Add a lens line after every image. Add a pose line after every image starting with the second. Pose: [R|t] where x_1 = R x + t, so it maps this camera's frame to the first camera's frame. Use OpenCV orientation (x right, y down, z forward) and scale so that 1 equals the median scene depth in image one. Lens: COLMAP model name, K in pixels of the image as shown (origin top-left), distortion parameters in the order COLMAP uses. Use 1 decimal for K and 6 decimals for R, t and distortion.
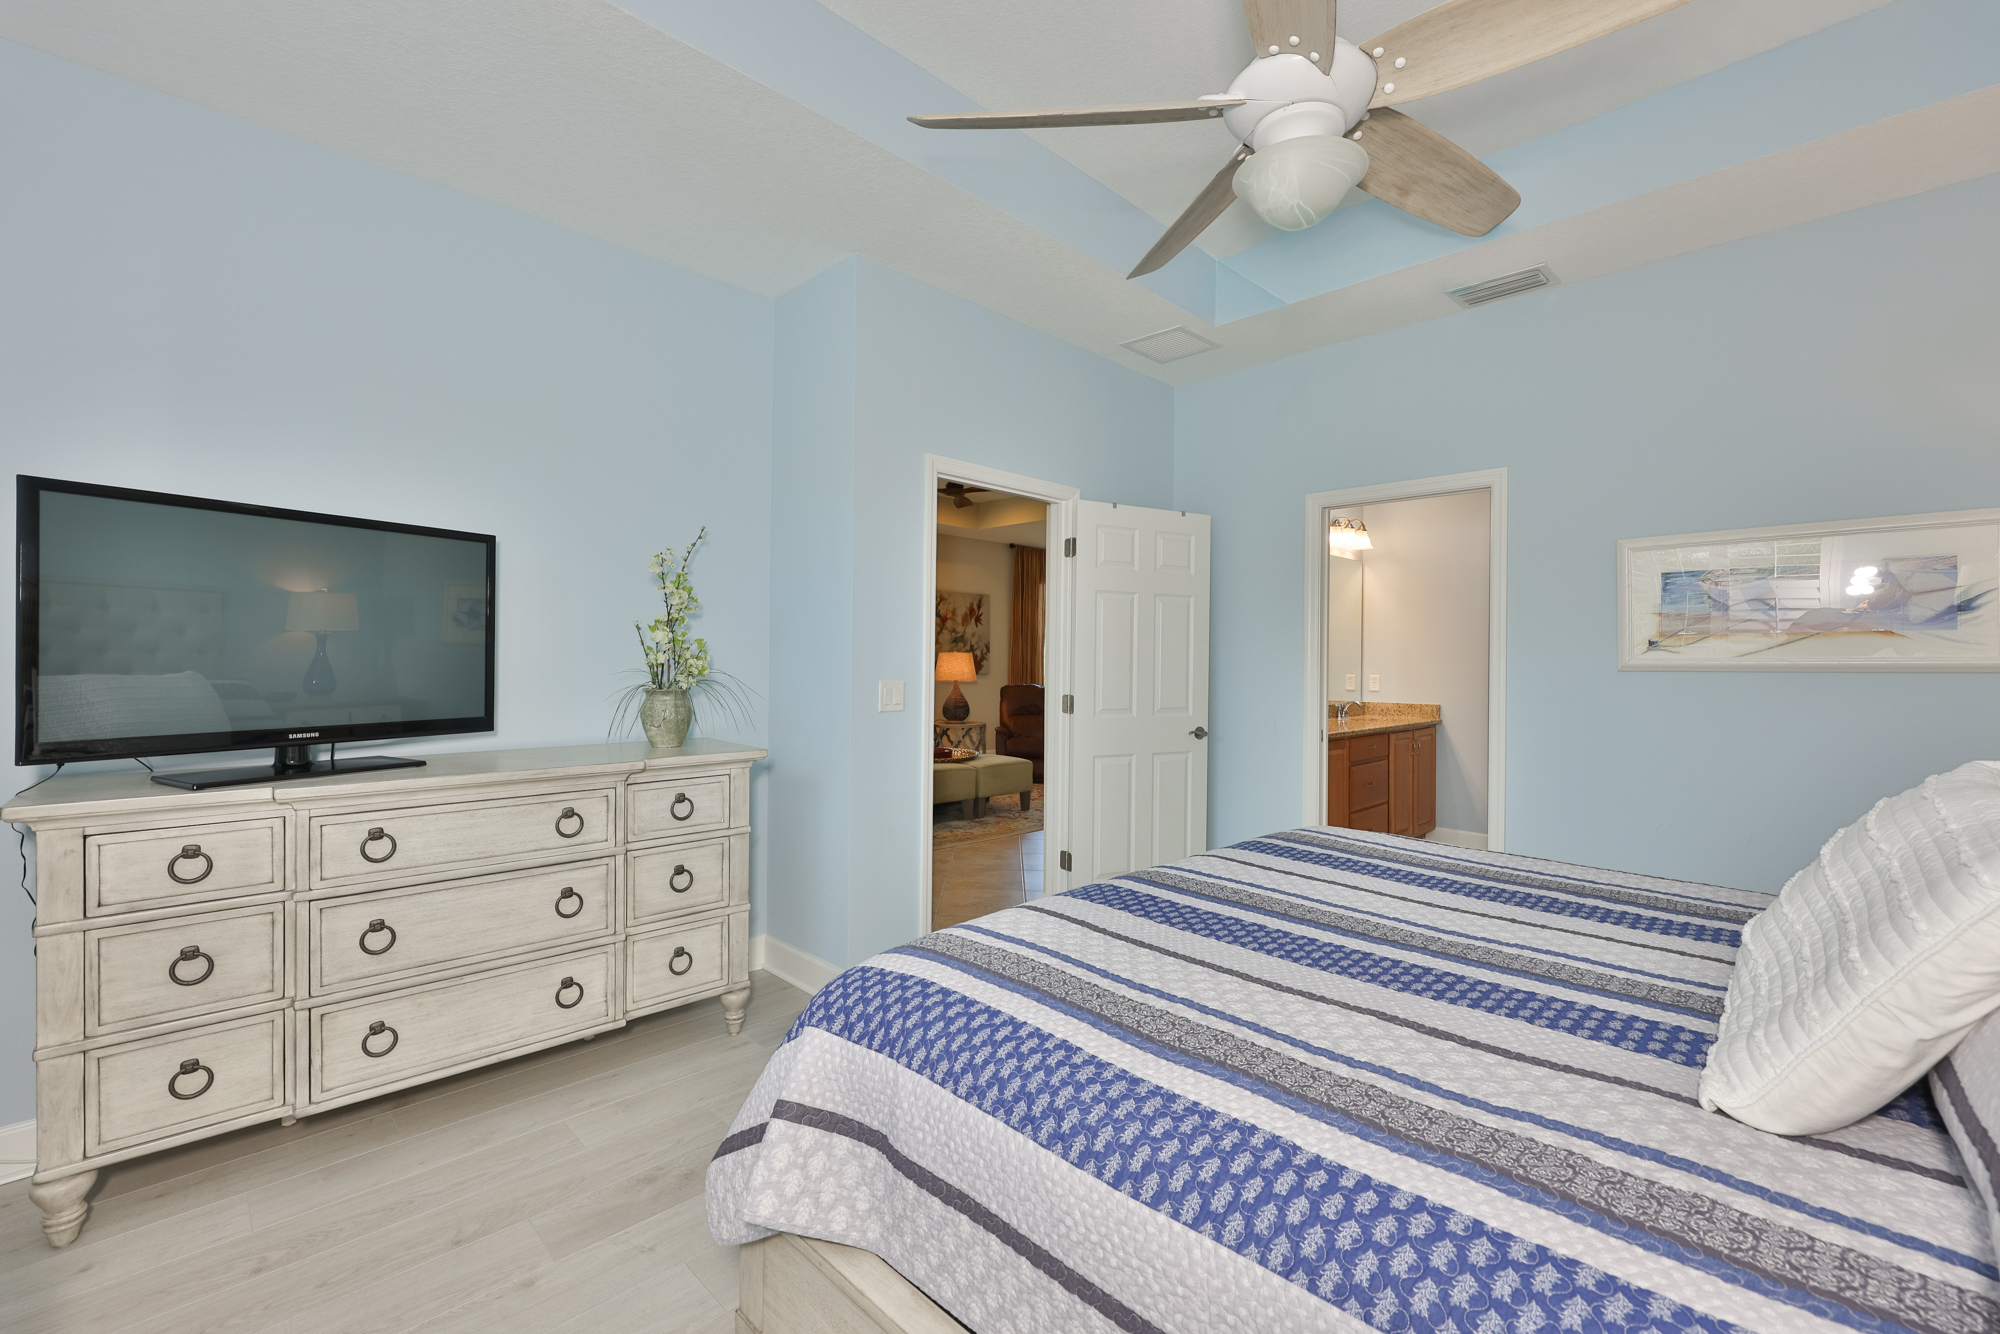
lens RADIAL K [[851.5, 0, 1003.1], [0, 851.5, 660.1], [0, 0, 1]] dist [-0.000917, 0.000002]
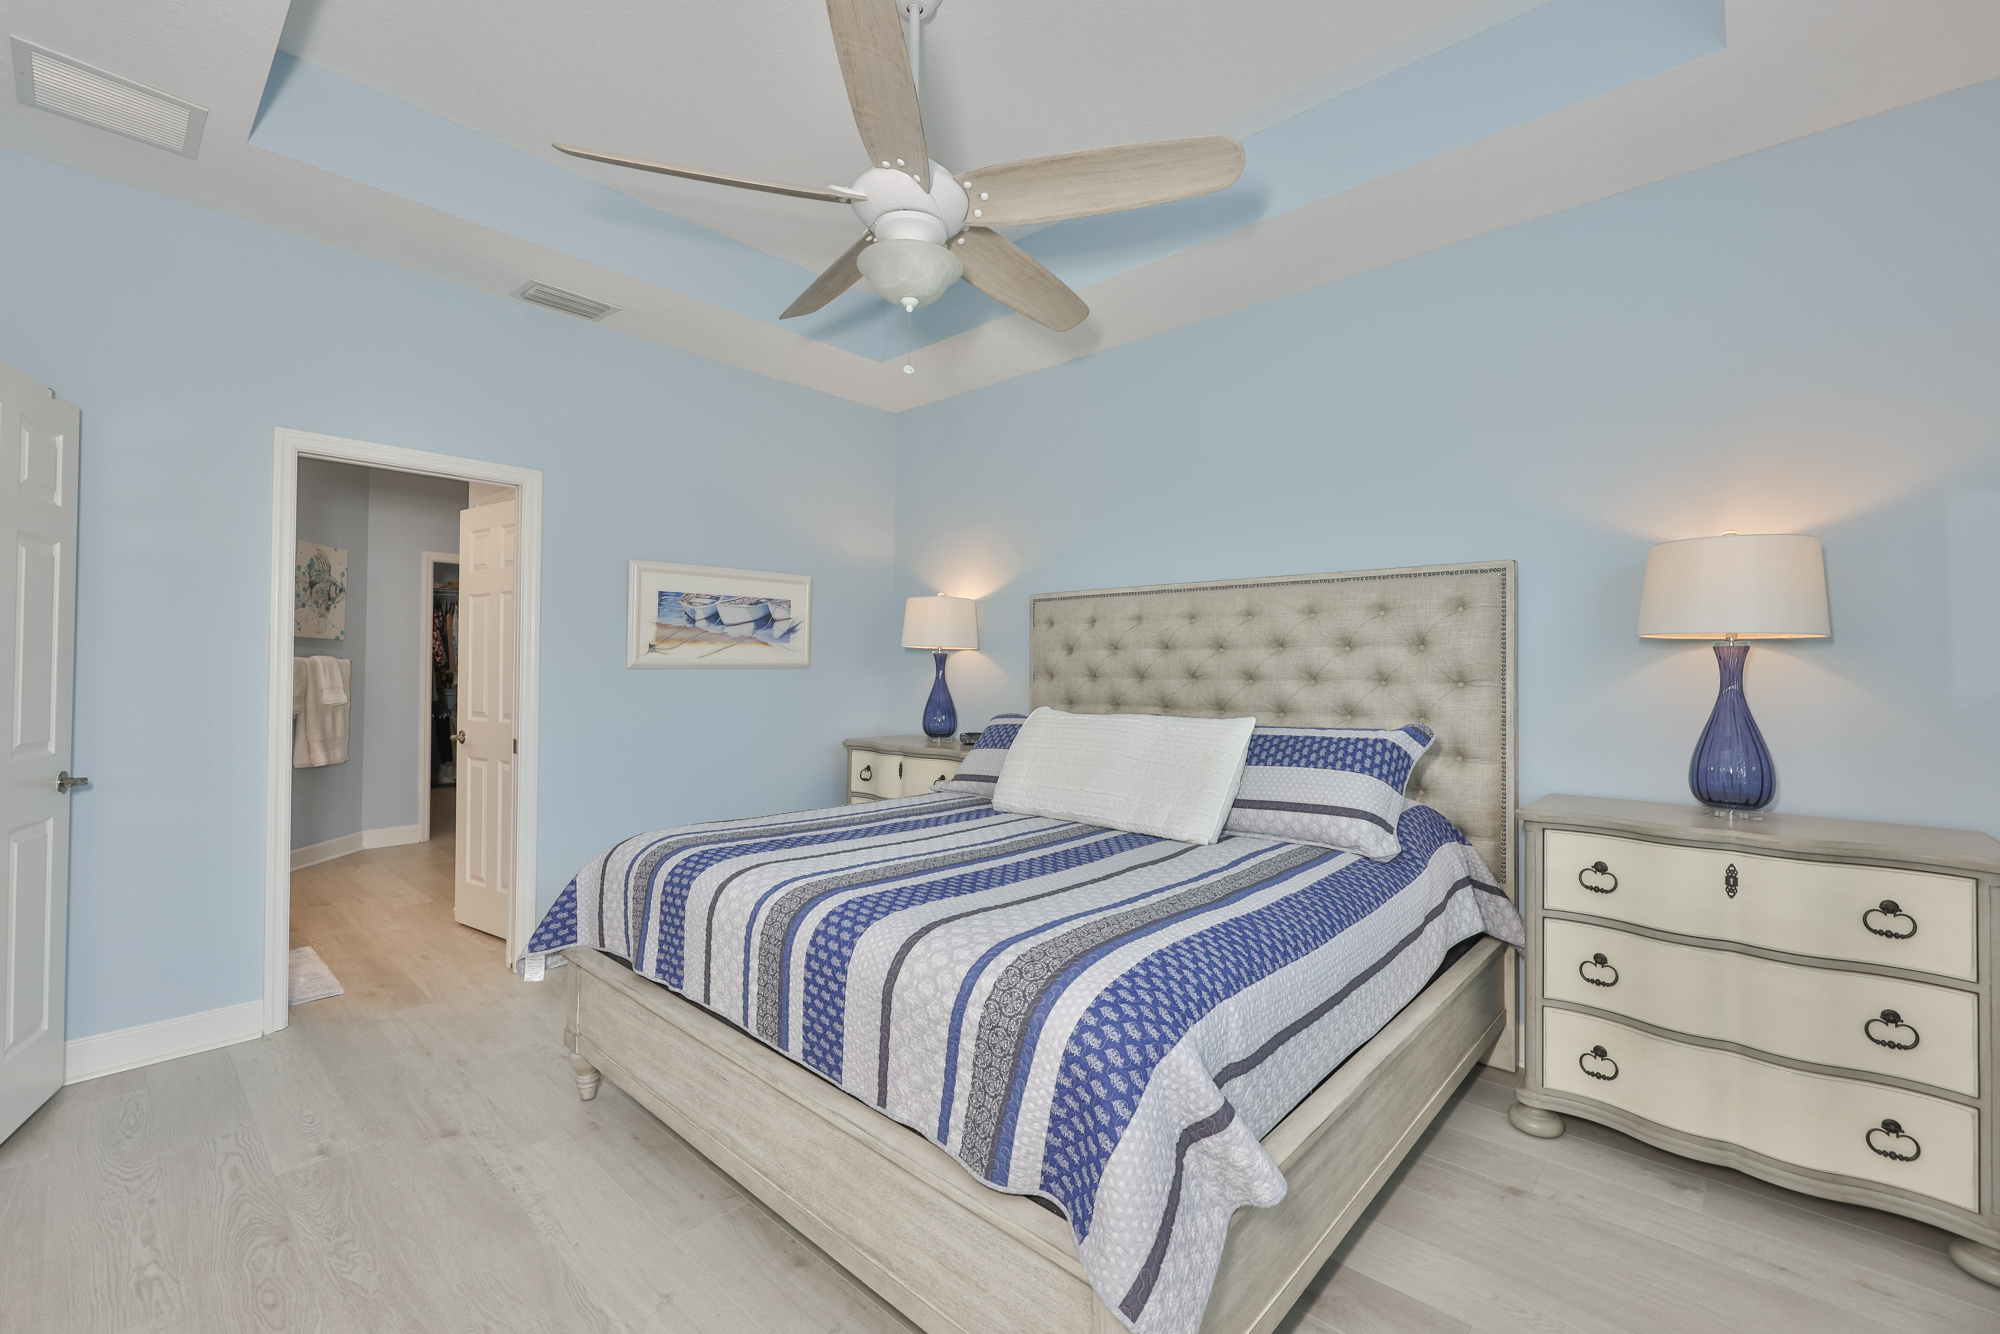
lens RADIAL K [[849.5, 0, 1004.6], [0, 849.5, 659.8], [0, 0, 1]] dist [-0.003462, 0.000255]
pose [[-0.049221, 0.000440, 0.998788, -0.854197], [-0.007105, 0.999974, -0.000791, -0.004254], [-0.998763, -0.007135, -0.049217, 0.898595]]
